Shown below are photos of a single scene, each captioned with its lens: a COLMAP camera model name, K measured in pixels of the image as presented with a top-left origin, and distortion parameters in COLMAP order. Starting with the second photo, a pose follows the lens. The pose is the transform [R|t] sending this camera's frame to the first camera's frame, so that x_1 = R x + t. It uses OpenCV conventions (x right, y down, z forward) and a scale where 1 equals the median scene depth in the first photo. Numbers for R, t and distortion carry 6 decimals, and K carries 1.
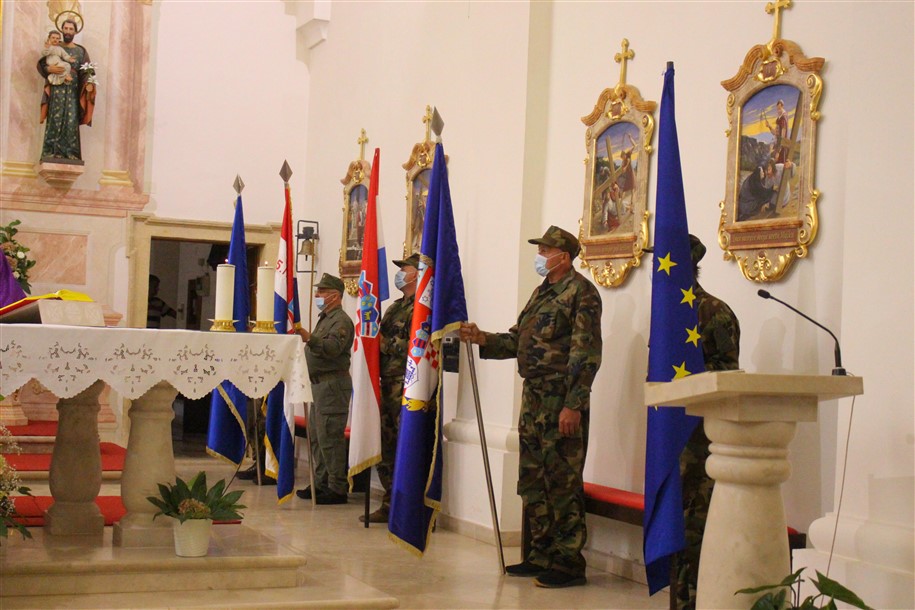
lens RADIAL K [[1477.7, 0, 457.5], [0, 1477.7, 305.0], [0, 0, 1]] dist [0.274906, -0.096676]
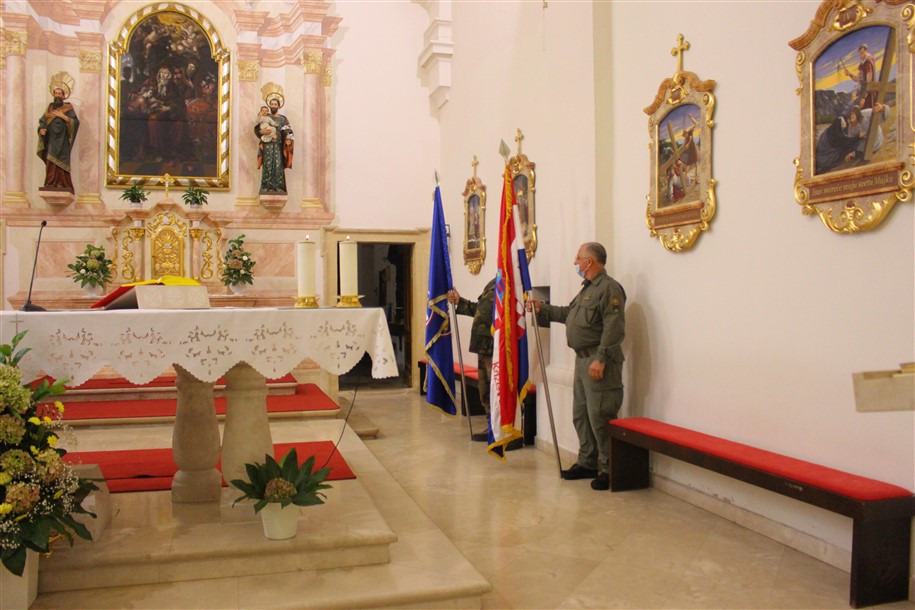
lens RADIAL K [[772.7, 0, 460.3], [0, 772.7, 332.7], [0, 0, 1]] dist [-0.204149, 0.195033]
pose [[0.991787, -0.041840, -0.120864, 0.004847], [0.049420, 0.996950, 0.060409, 0.006770], [0.117968, -0.065886, 0.990829, 0.405266]]
